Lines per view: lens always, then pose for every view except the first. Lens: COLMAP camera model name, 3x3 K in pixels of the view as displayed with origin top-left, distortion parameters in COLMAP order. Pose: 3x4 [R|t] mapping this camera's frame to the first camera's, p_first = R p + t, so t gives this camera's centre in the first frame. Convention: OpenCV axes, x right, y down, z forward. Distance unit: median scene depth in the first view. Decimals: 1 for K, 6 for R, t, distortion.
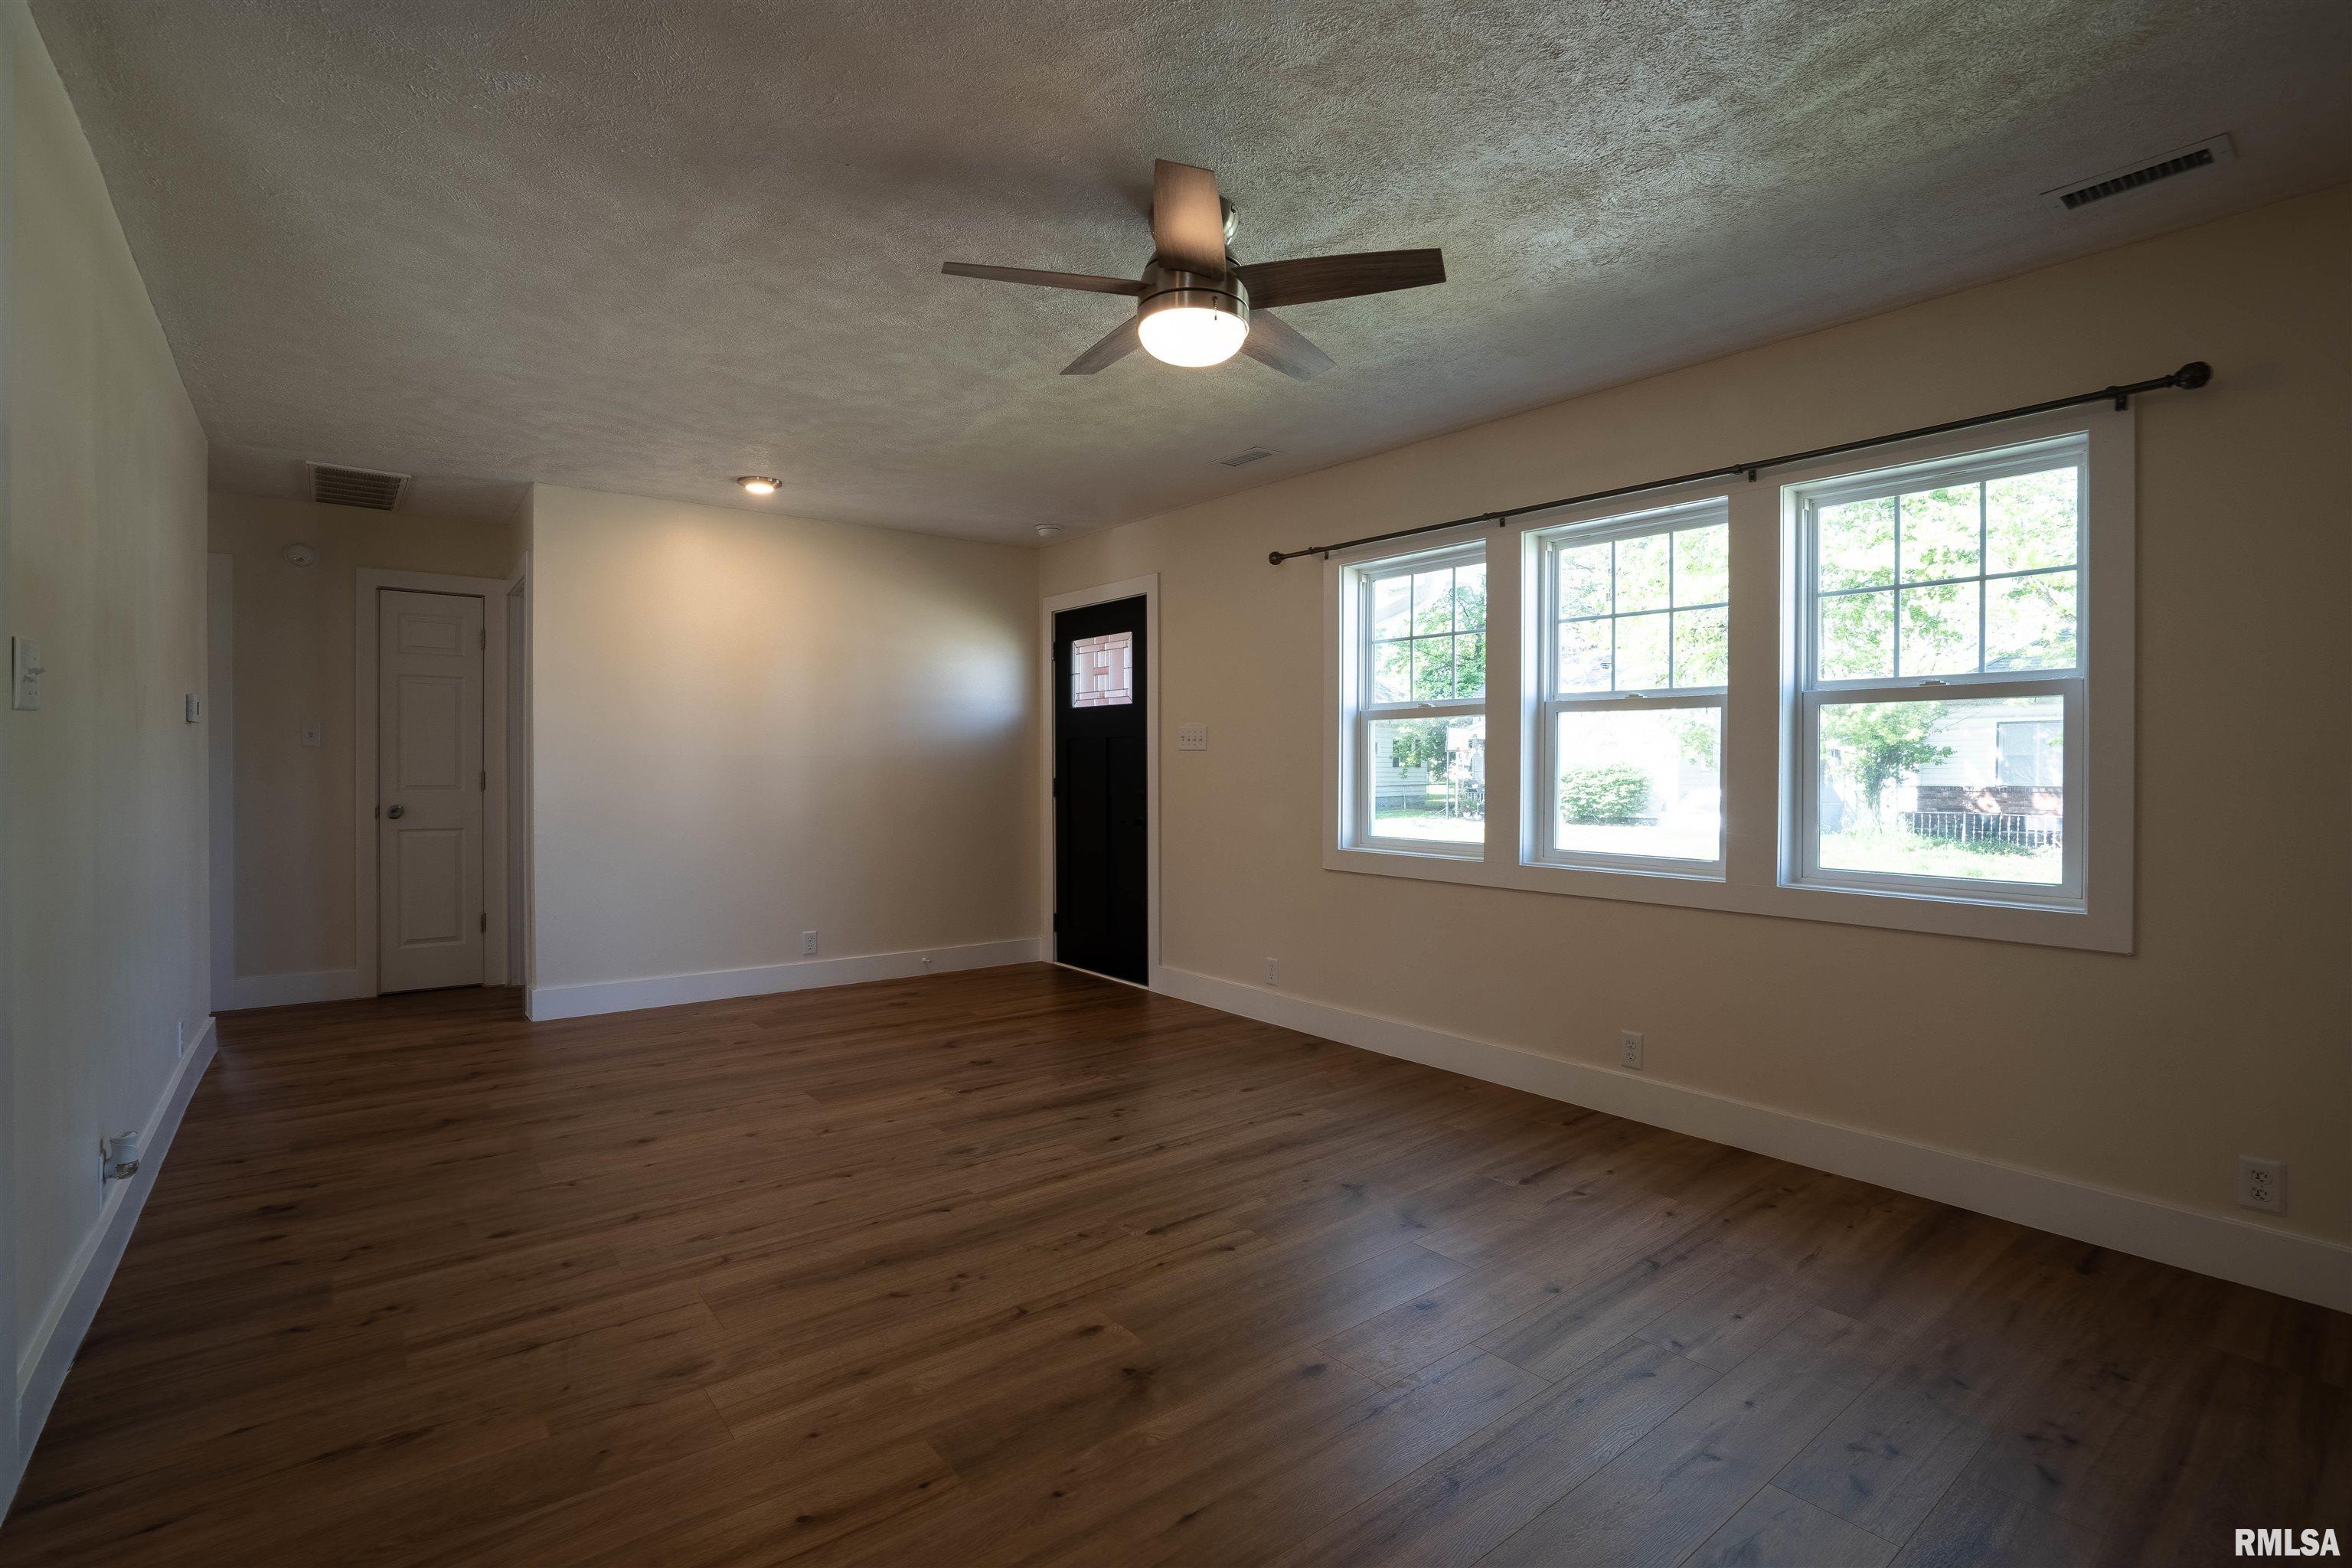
lens RADIAL K [[1094.1, 0, 1173.5], [0, 1094.1, 781.0], [0, 0, 1]] dist [-0.057769, 0.024493]
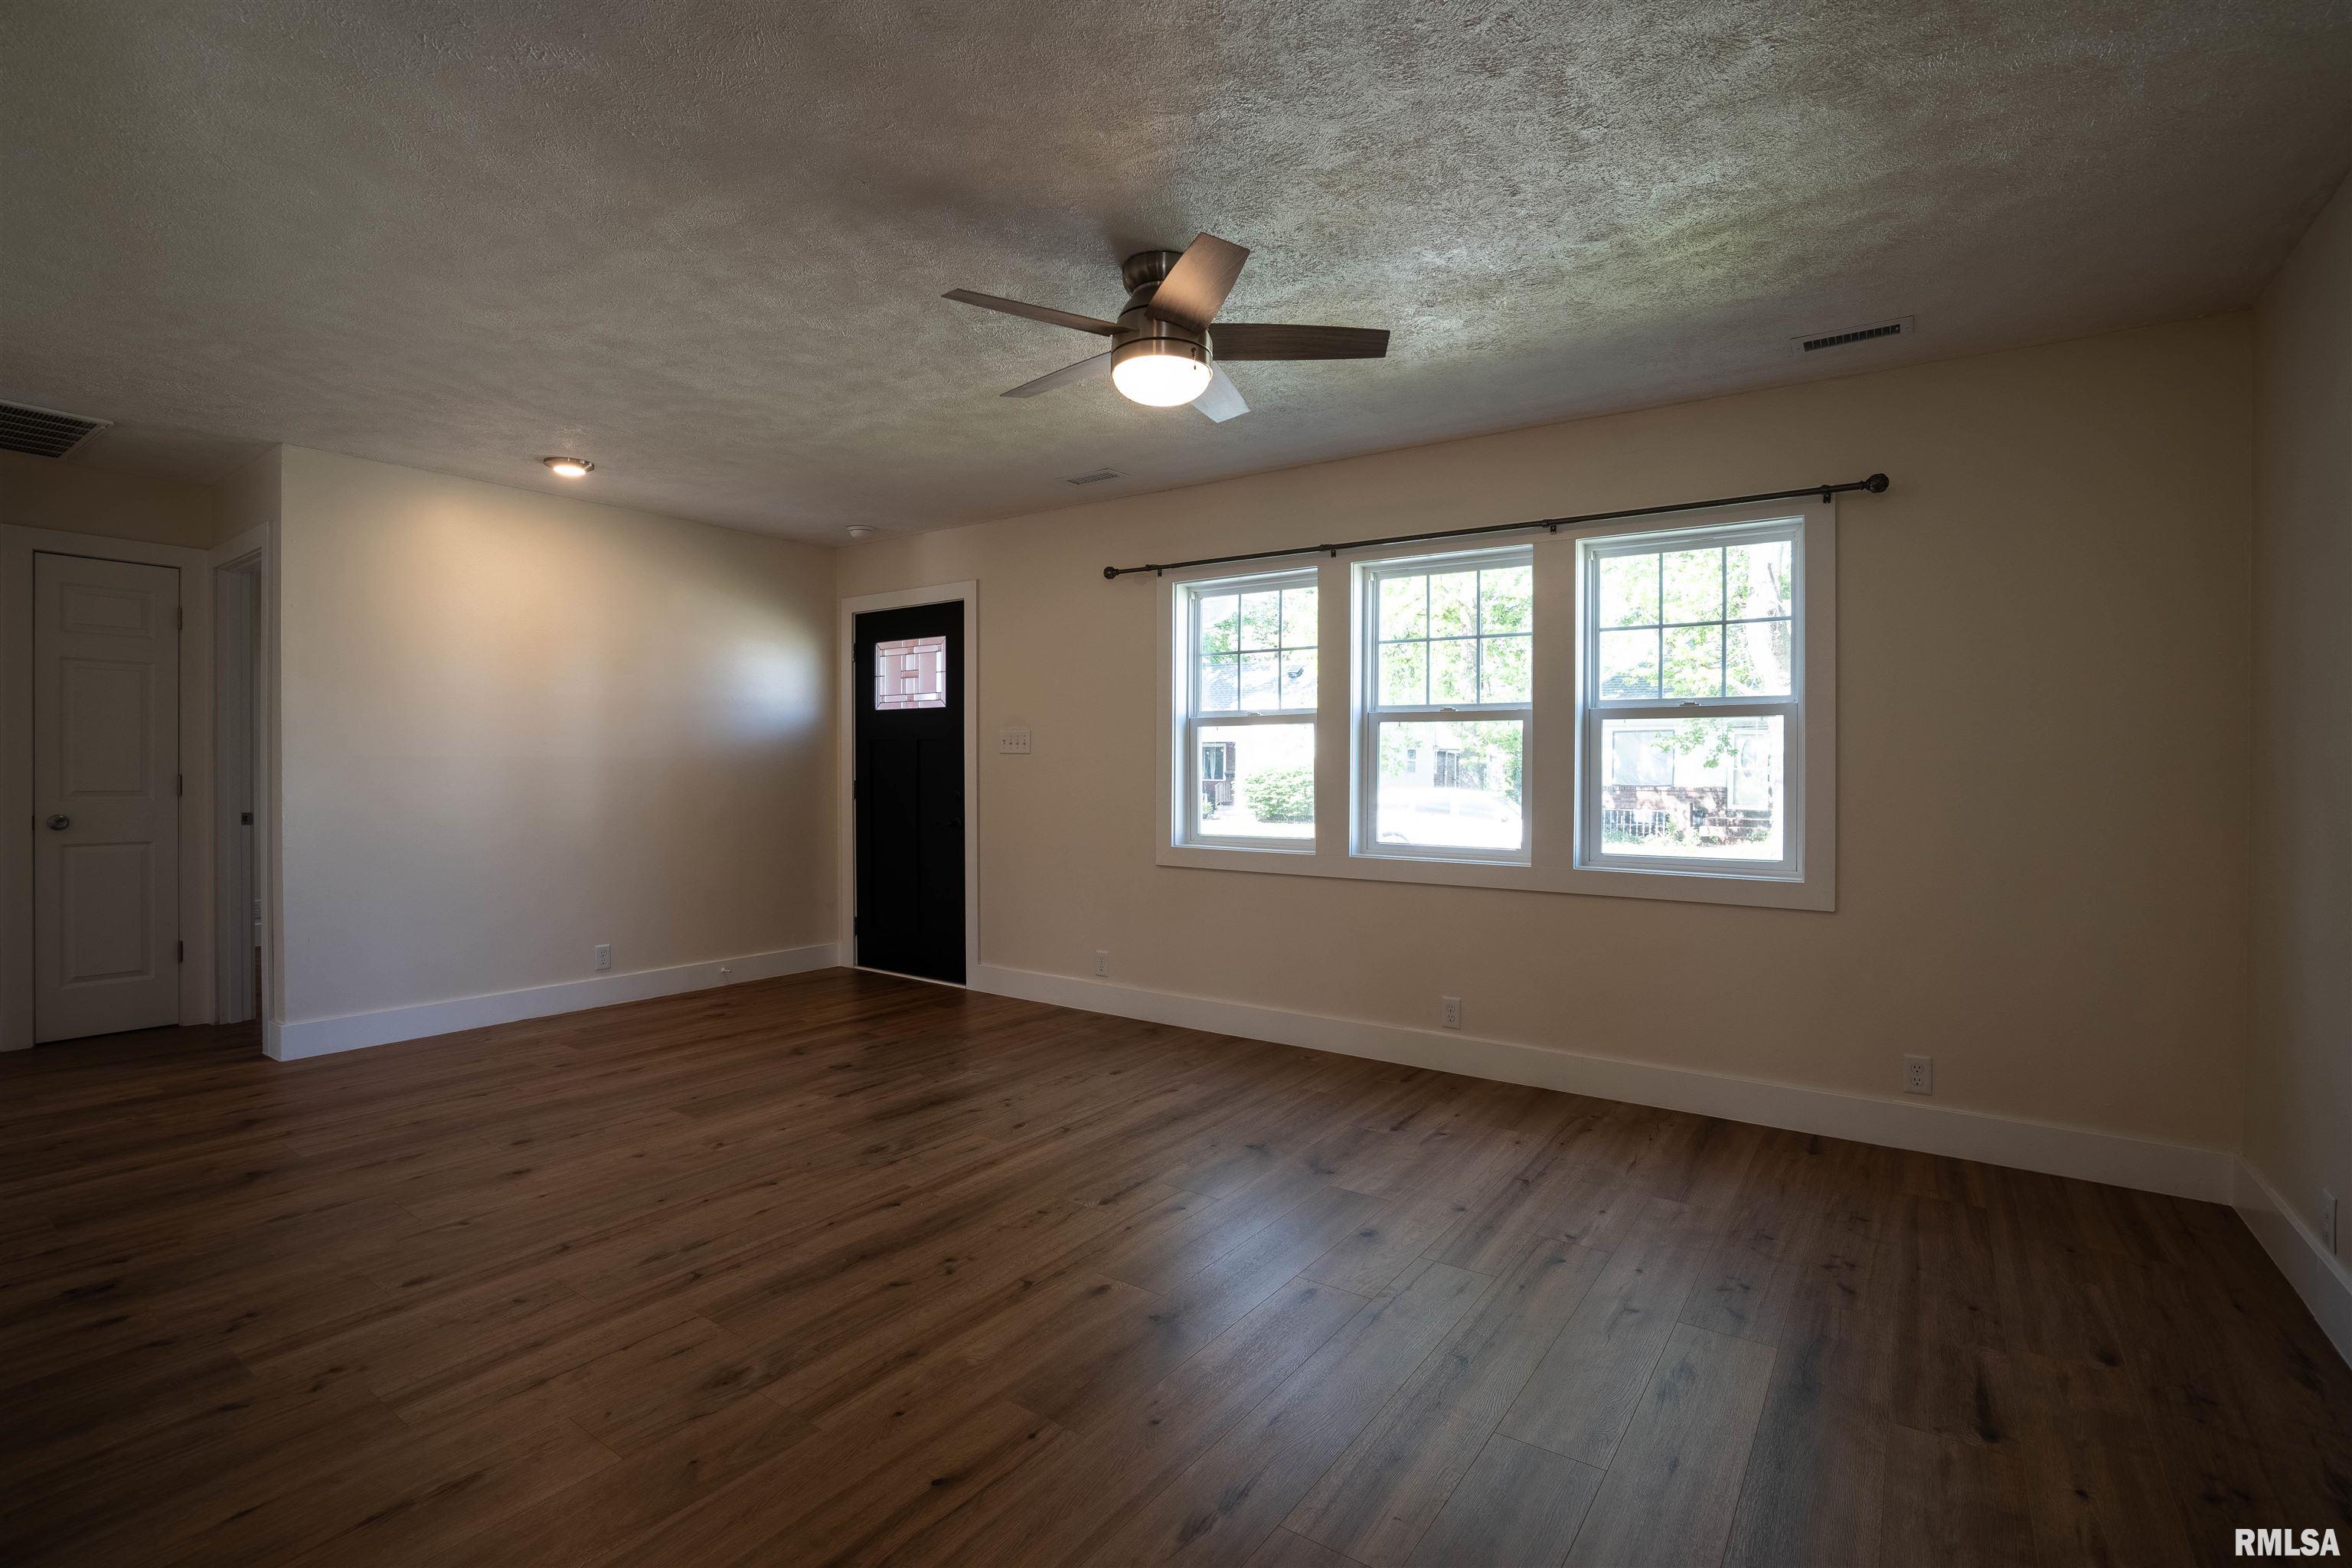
lens RADIAL K [[1087.1, 0, 1172.7], [0, 1087.1, 779.3], [0, 0, 1]] dist [-0.055854, 0.020991]
pose [[0.959629, -0.001790, 0.281262, -0.230913], [0.002656, 0.999993, -0.002697, -0.000947], [-0.281255, 0.003335, 0.959627, -0.044341]]
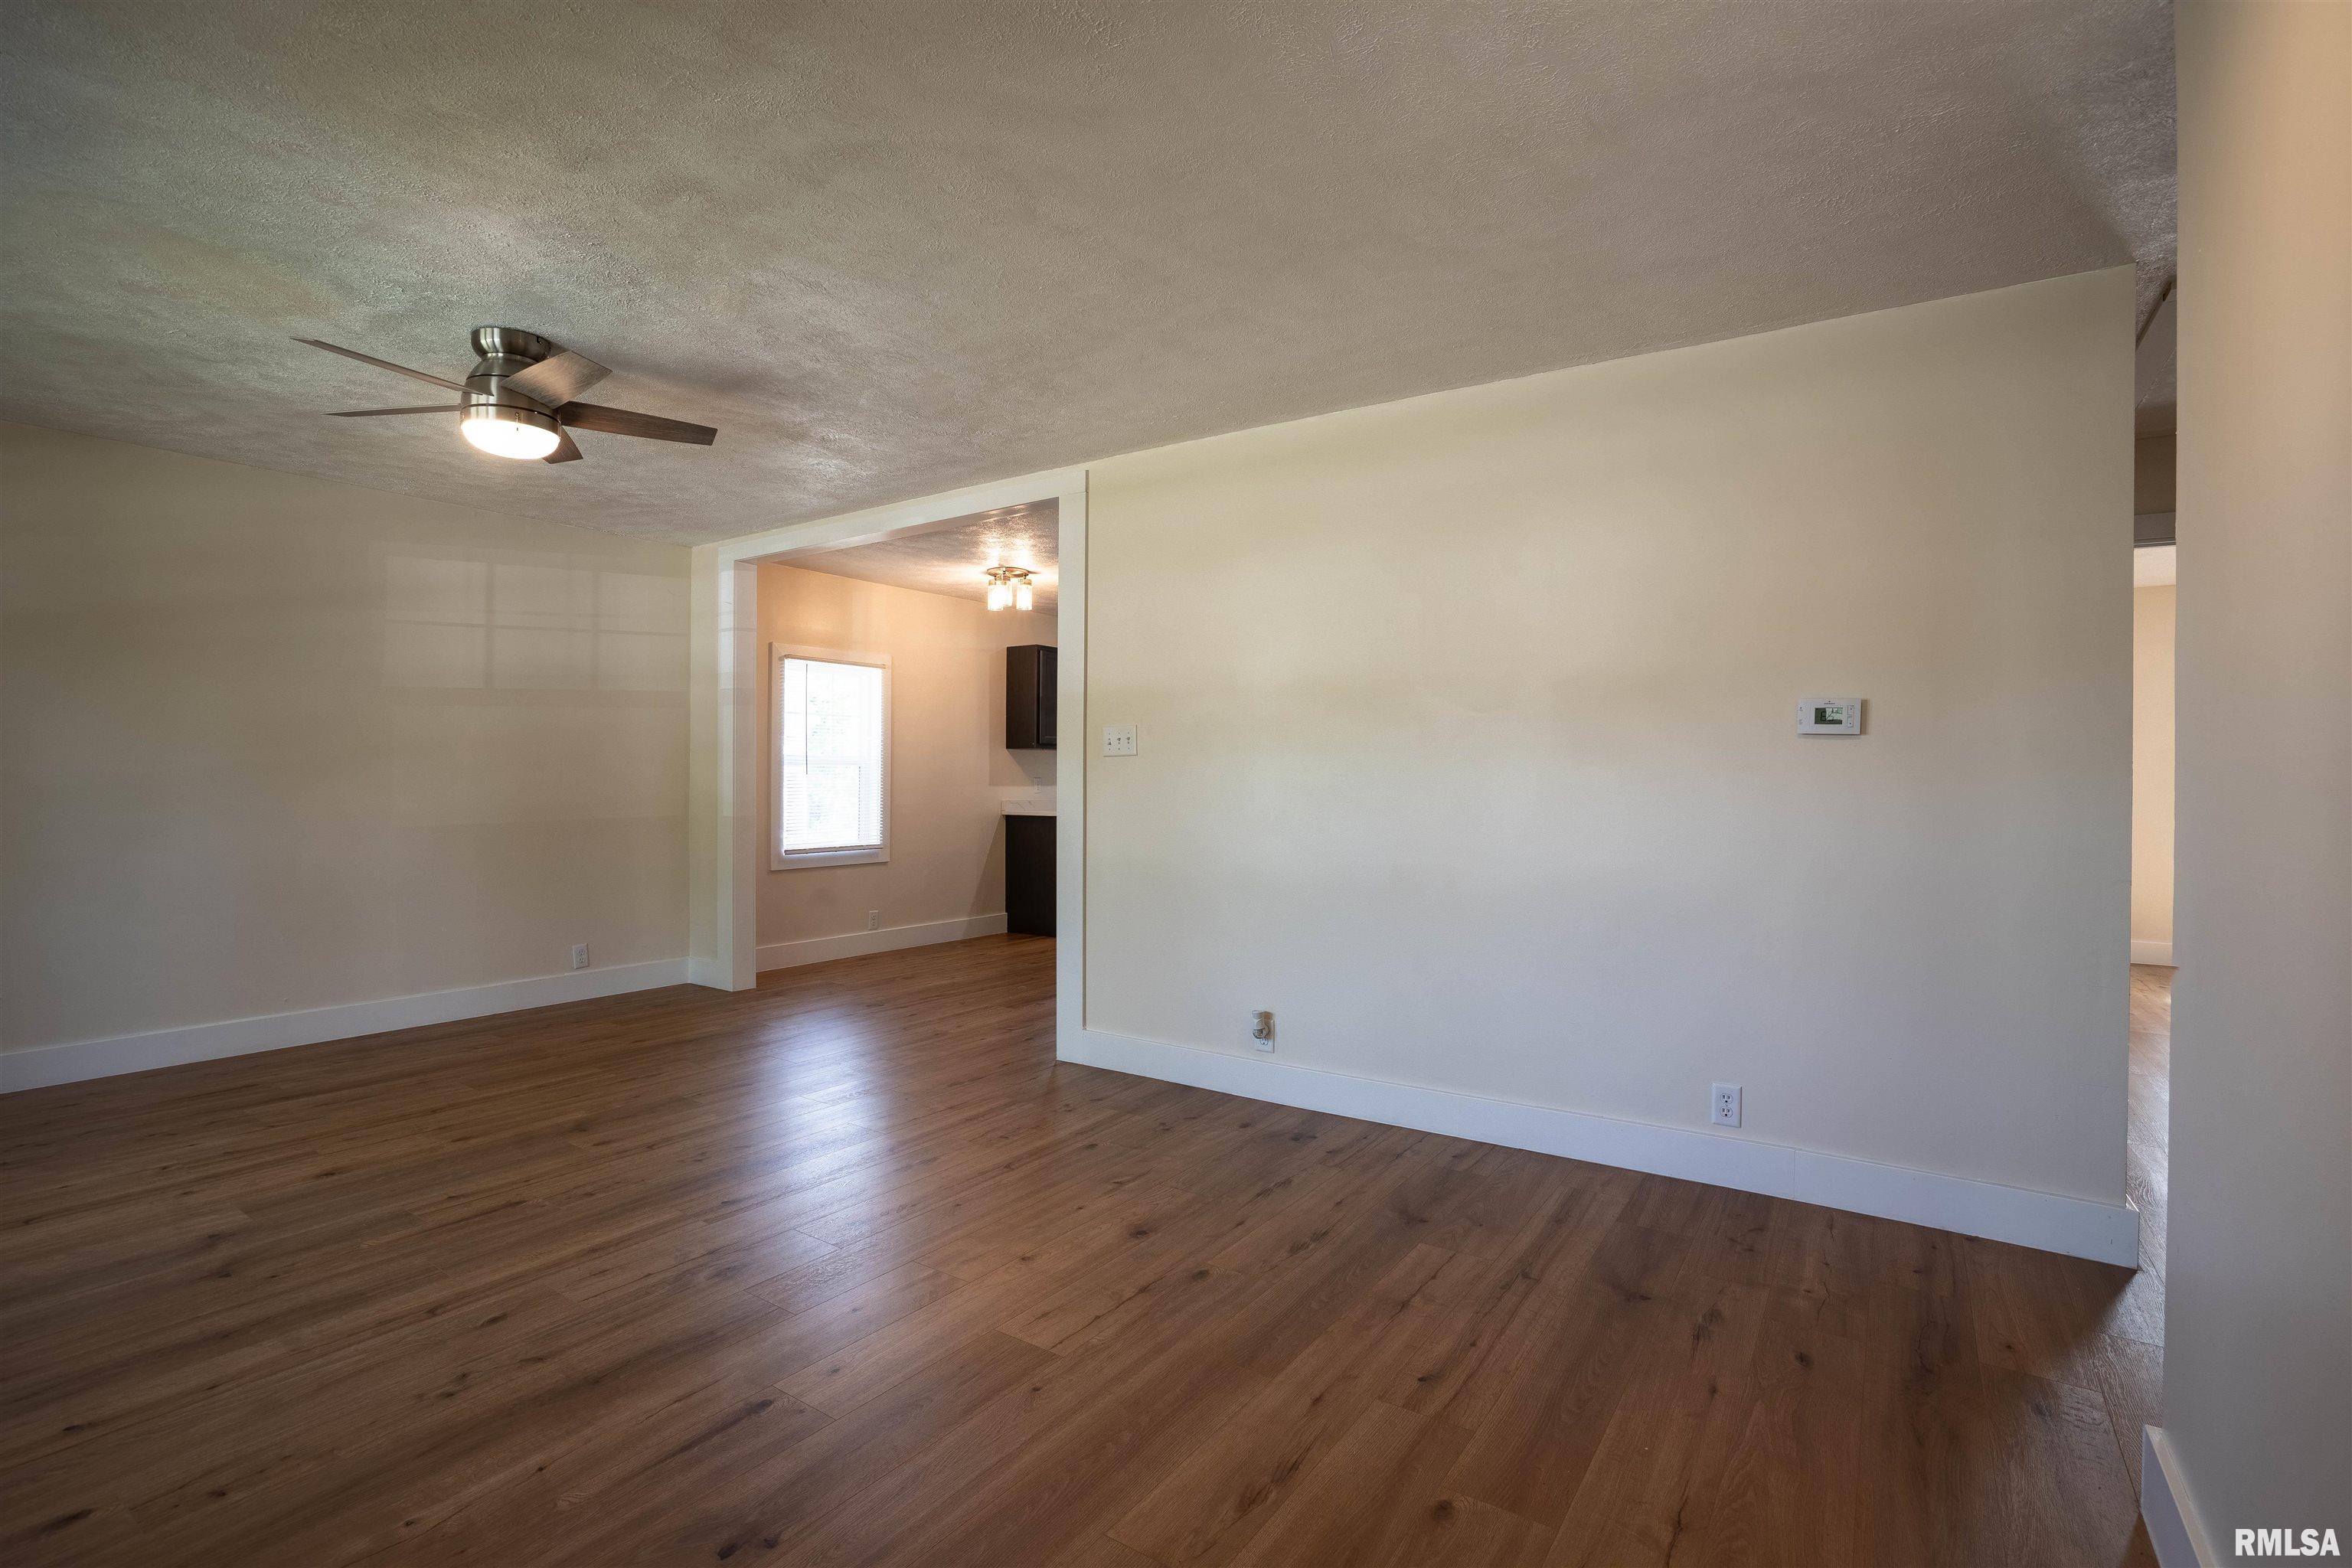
lens RADIAL K [[1087.1, 0, 1172.7], [0, 1087.1, 779.3], [0, 0, 1]] dist [-0.055854, 0.020991]
pose [[-0.954559, -0.010716, -0.297829, -0.293504], [-0.015756, 0.999770, 0.014527, -0.031207], [0.297605, 0.018559, -0.954509, 1.994562]]
